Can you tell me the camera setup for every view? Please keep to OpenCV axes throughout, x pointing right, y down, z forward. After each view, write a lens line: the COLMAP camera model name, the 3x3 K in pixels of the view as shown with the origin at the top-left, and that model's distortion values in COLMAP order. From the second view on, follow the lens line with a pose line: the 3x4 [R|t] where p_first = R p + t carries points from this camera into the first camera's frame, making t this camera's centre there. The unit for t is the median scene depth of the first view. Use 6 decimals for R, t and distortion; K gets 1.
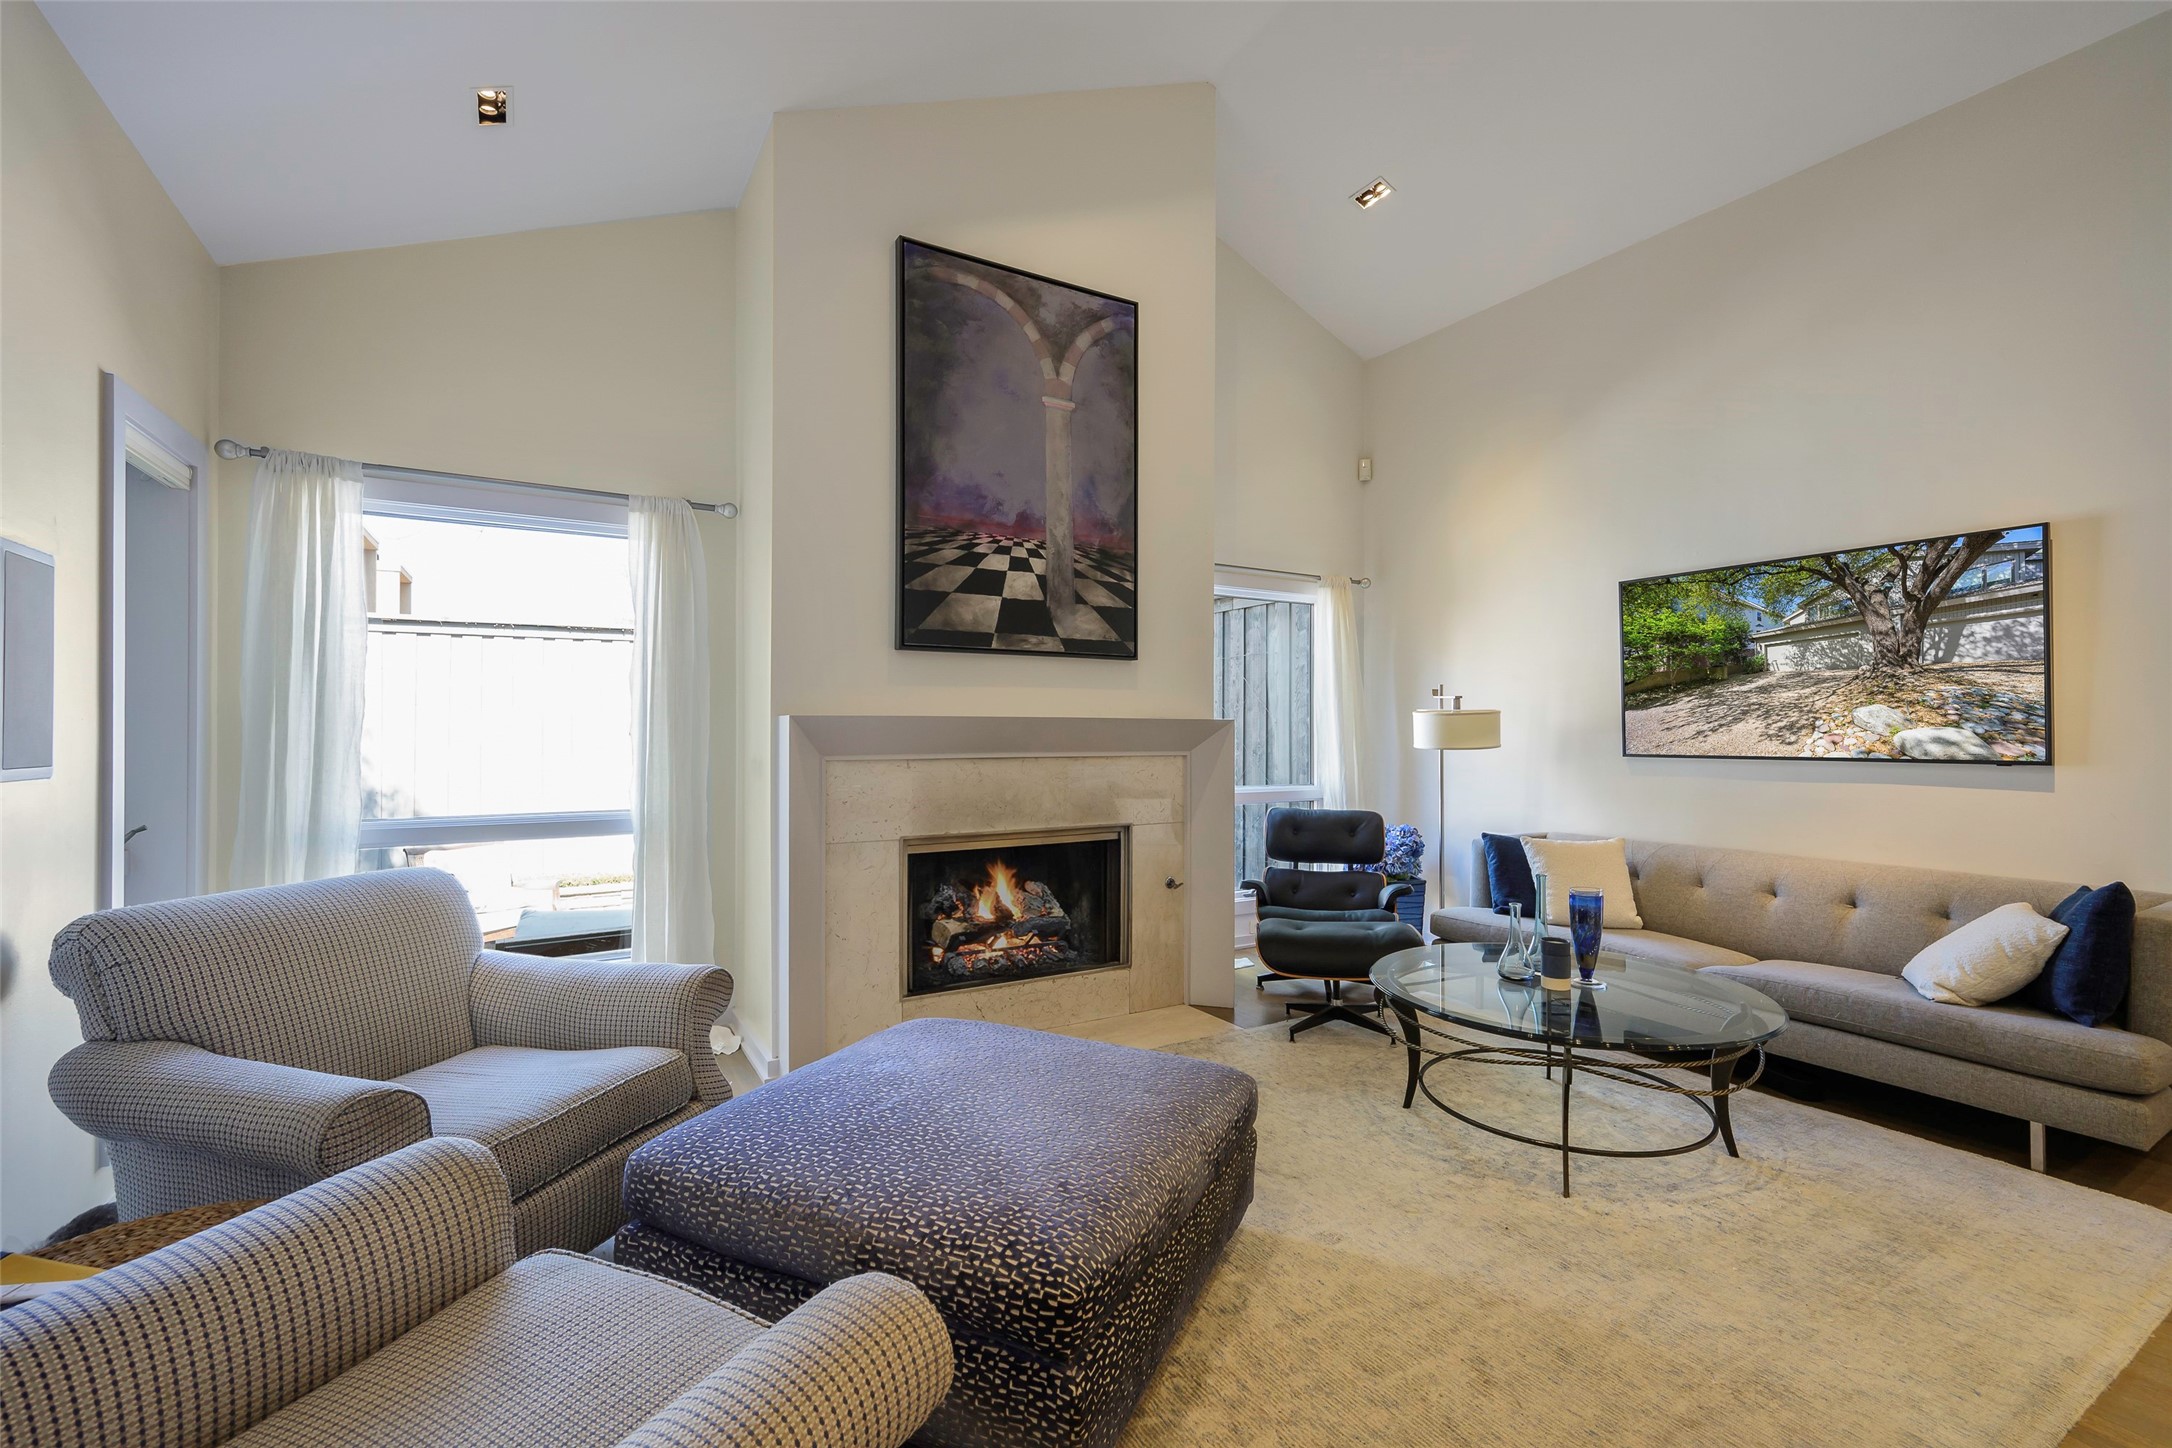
lens RADIAL K [[940.2, 0, 1084.0], [0, 940.2, 727.5], [0, 0, 1]] dist [0.000890, 0.000057]
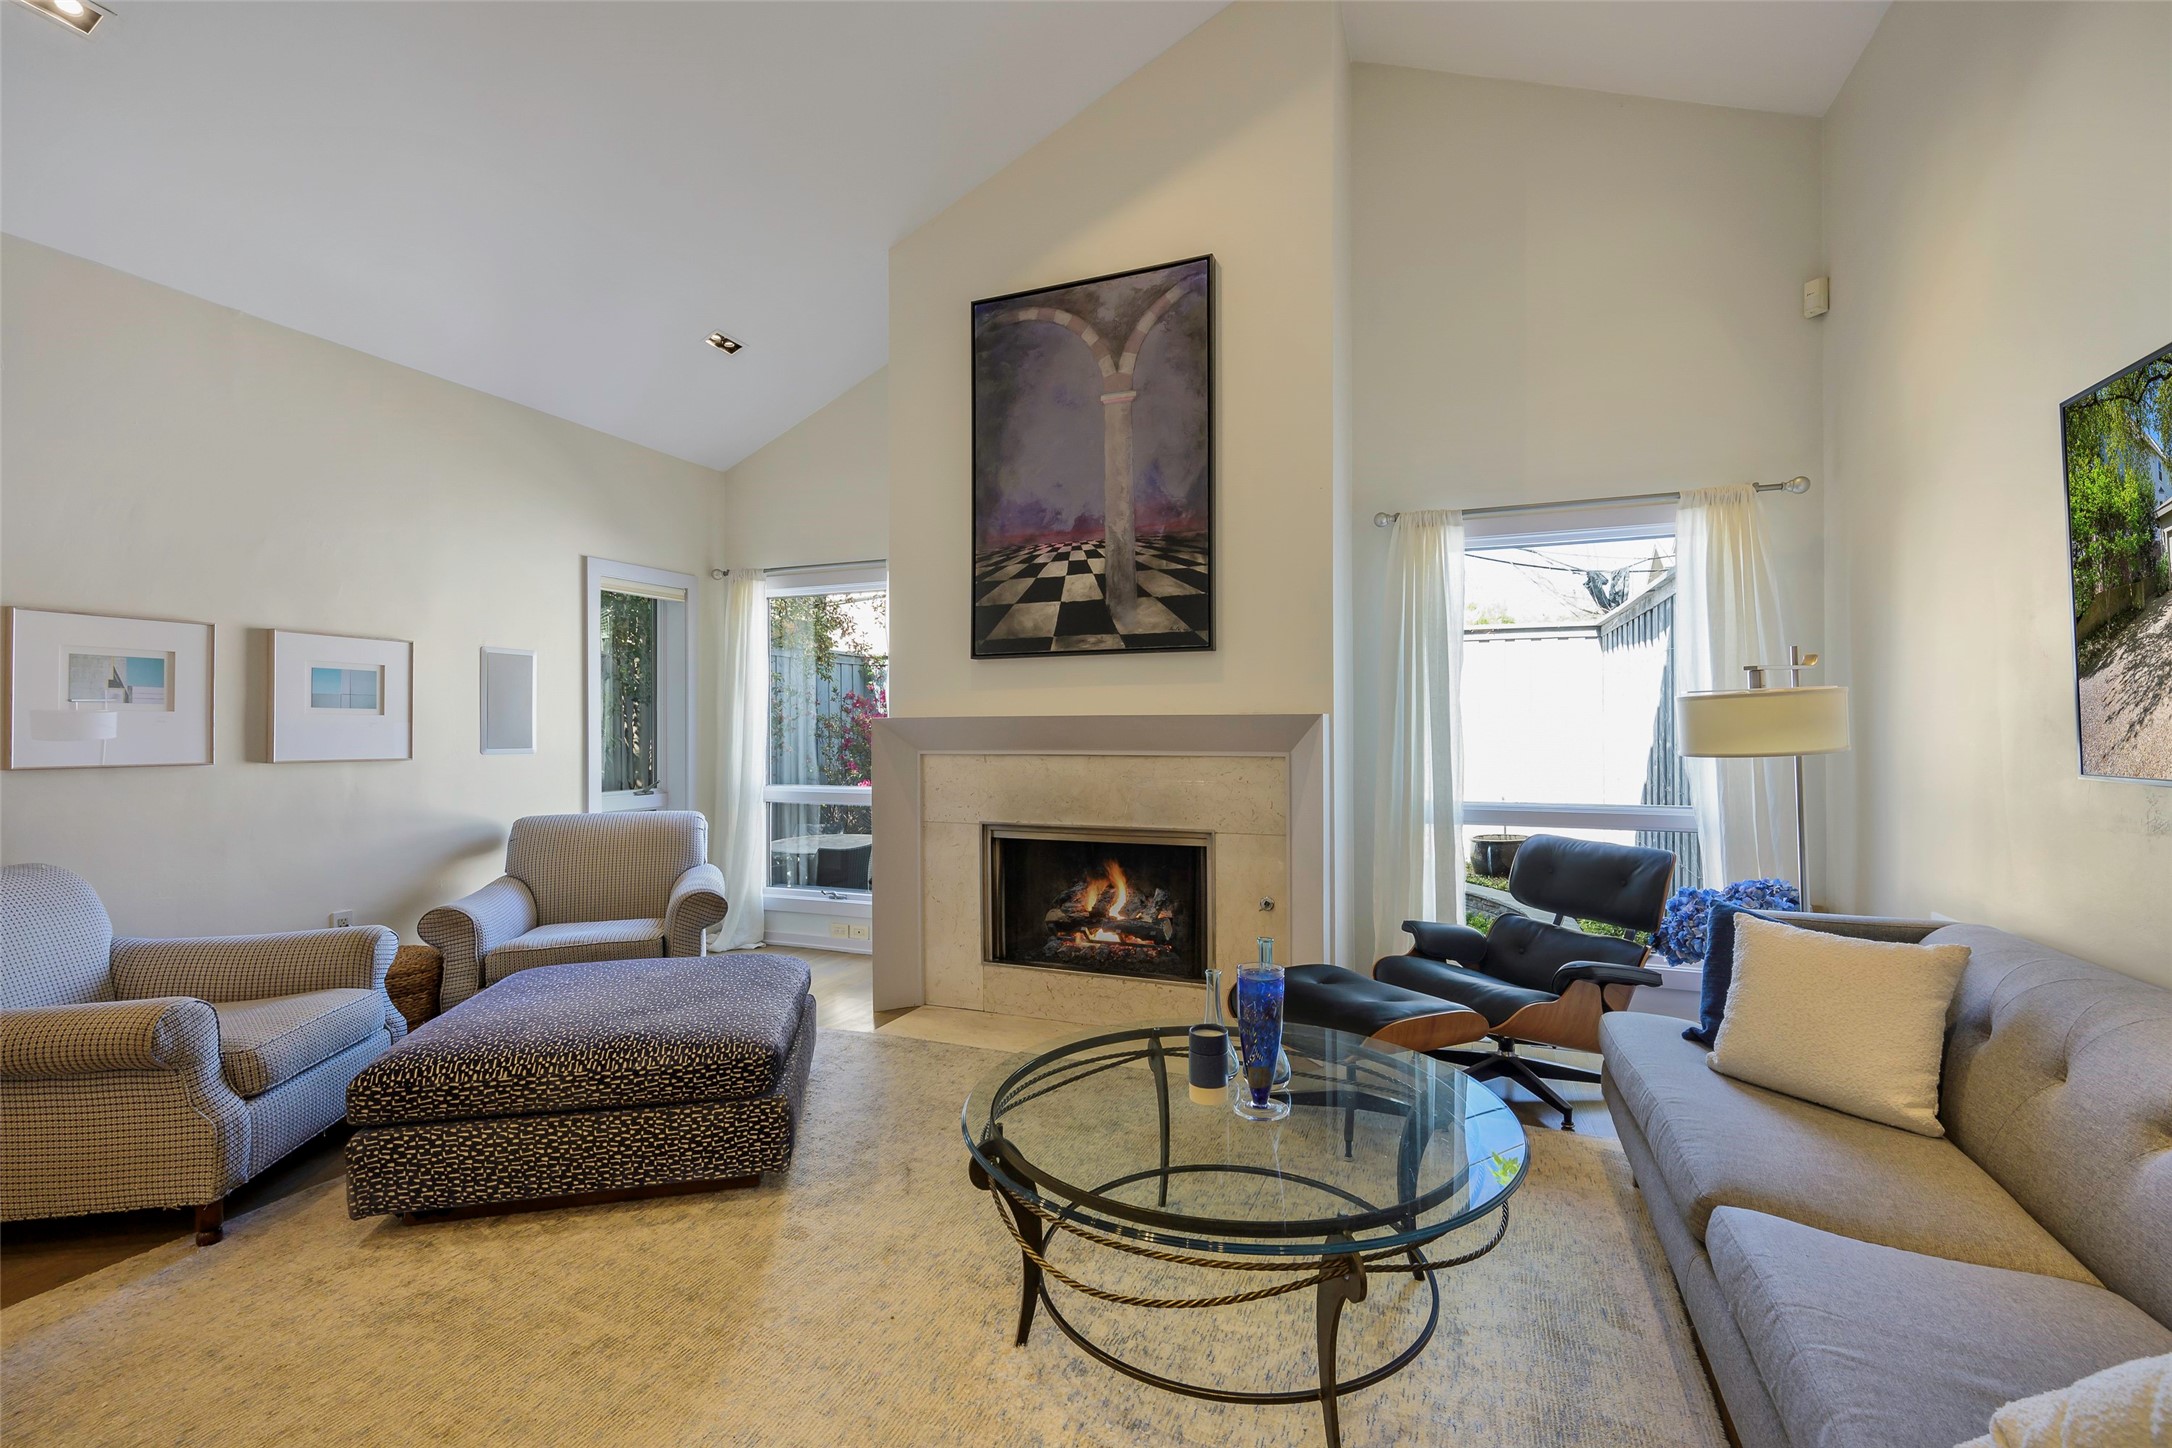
lens RADIAL K [[940.2, 0, 1089.9], [0, 940.2, 723.6], [0, 0, 1]] dist [0.000890, 0.000057]
pose [[0.601895, -0.007752, -0.798538, 0.749027], [0.007489, 0.999964, -0.004063, 0.001735], [0.798540, -0.003535, 0.601931, 0.384892]]
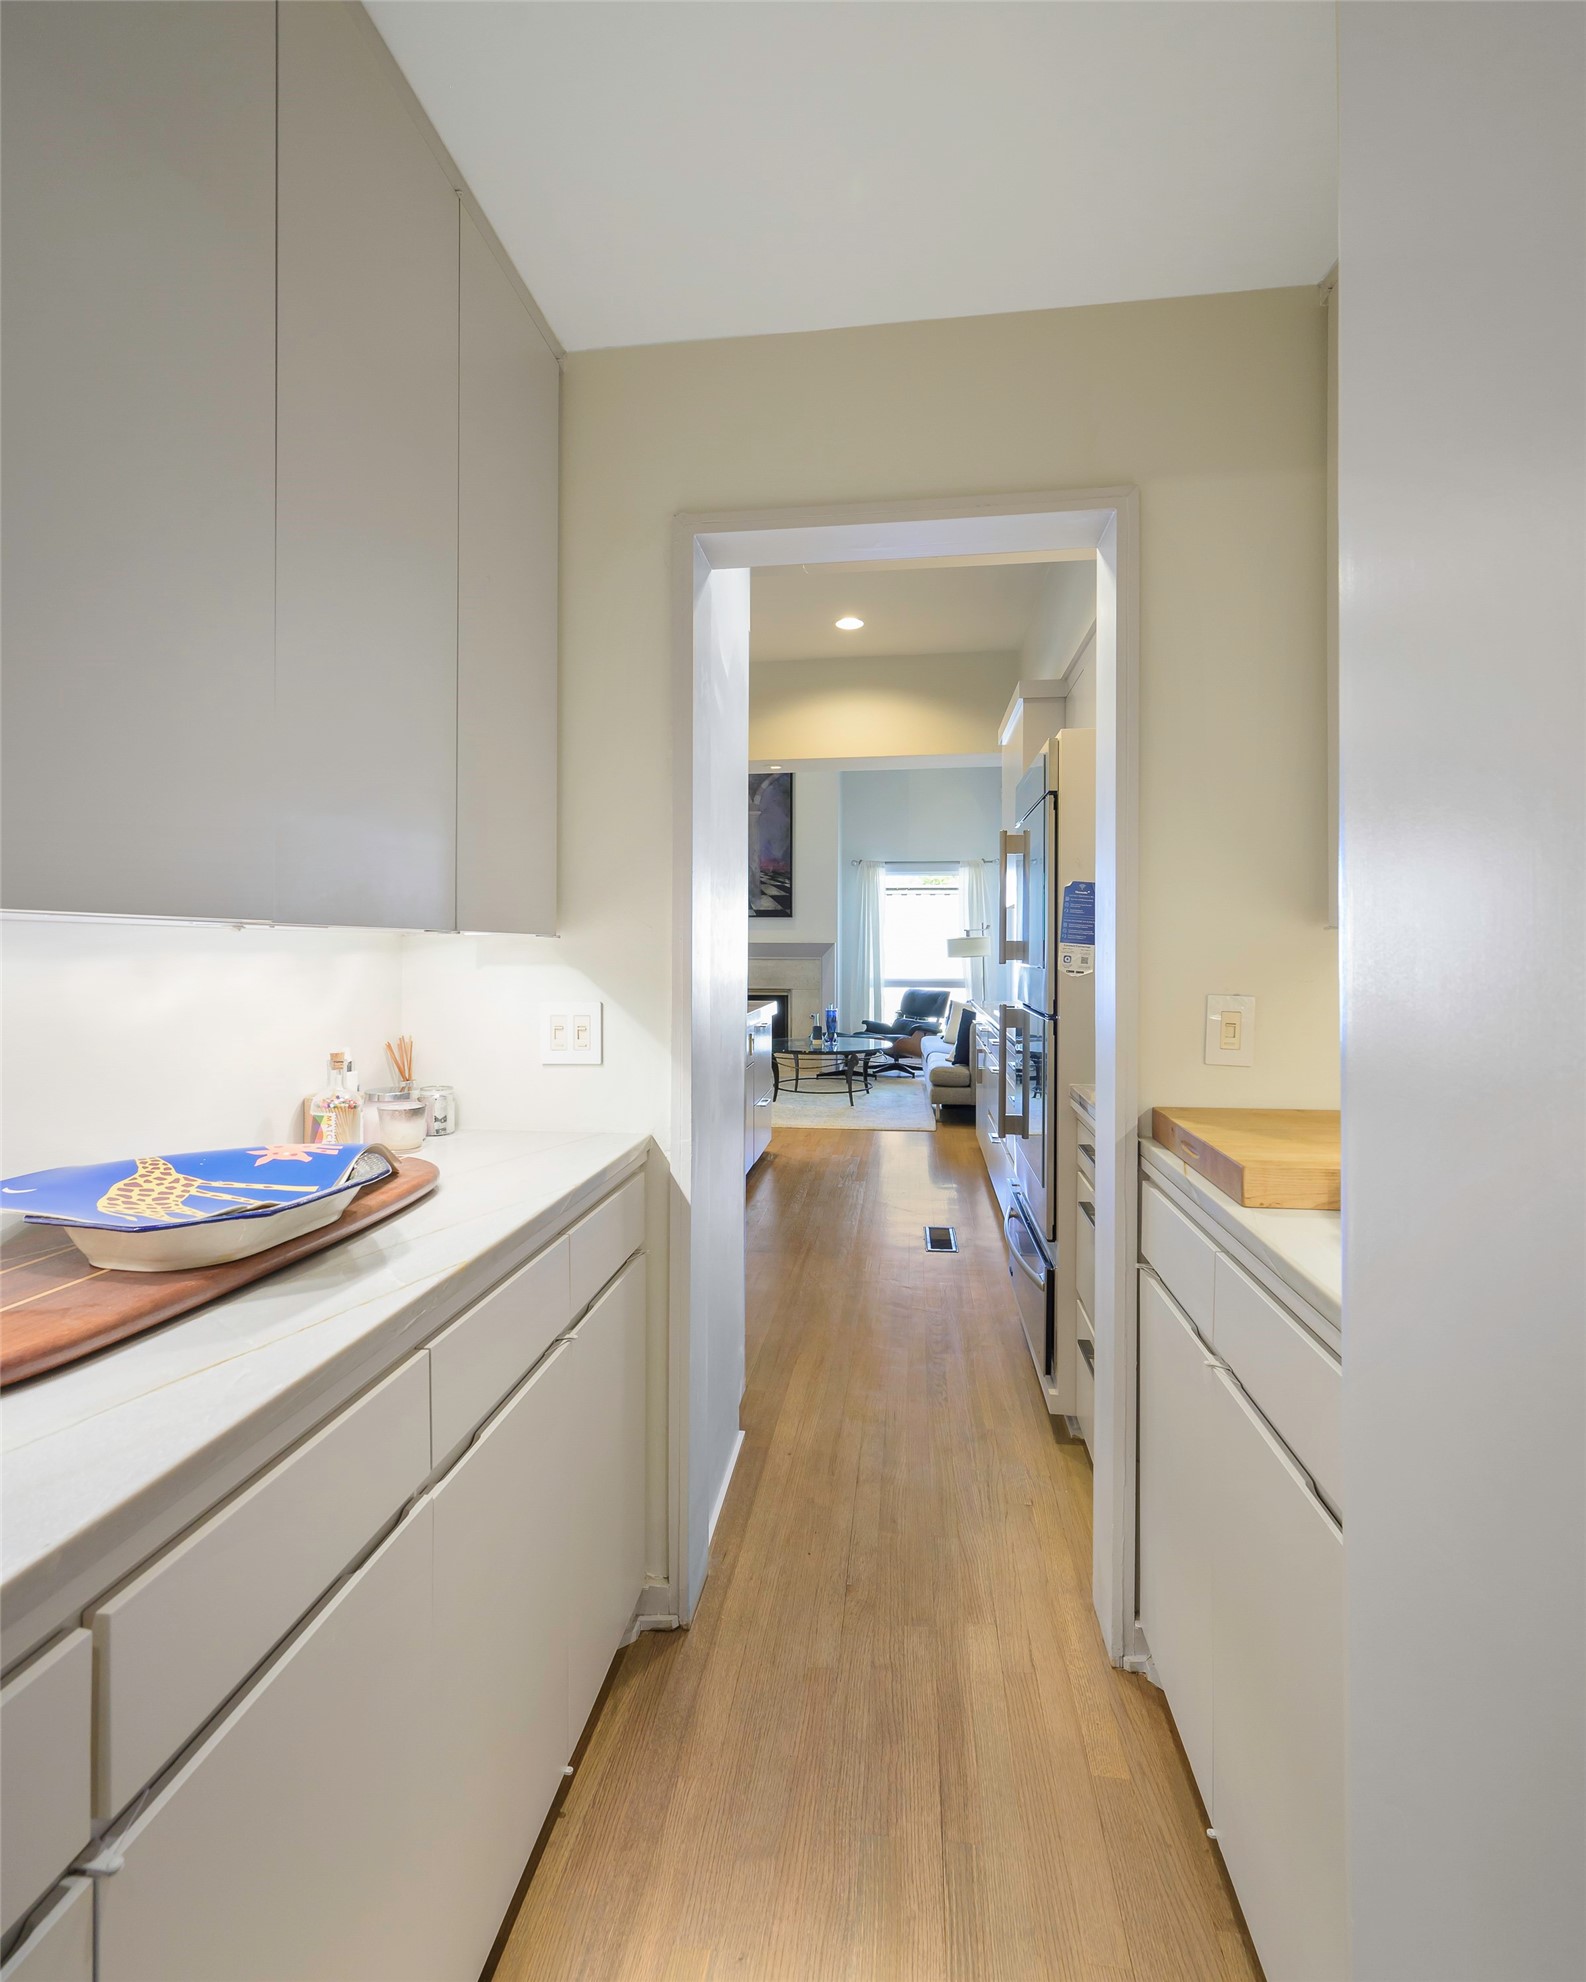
lens RADIAL K [[874.5, 0, 783.4], [0, 874.5, 944.3], [0, 0, 1]] dist [-0.000026, -0.000001]
pose [[0.774934, 0.002807, -0.632036, 1.480553], [0.002722, 0.999966, 0.007779, -0.023434], [0.632036, -0.007749, 0.774900, -0.714800]]
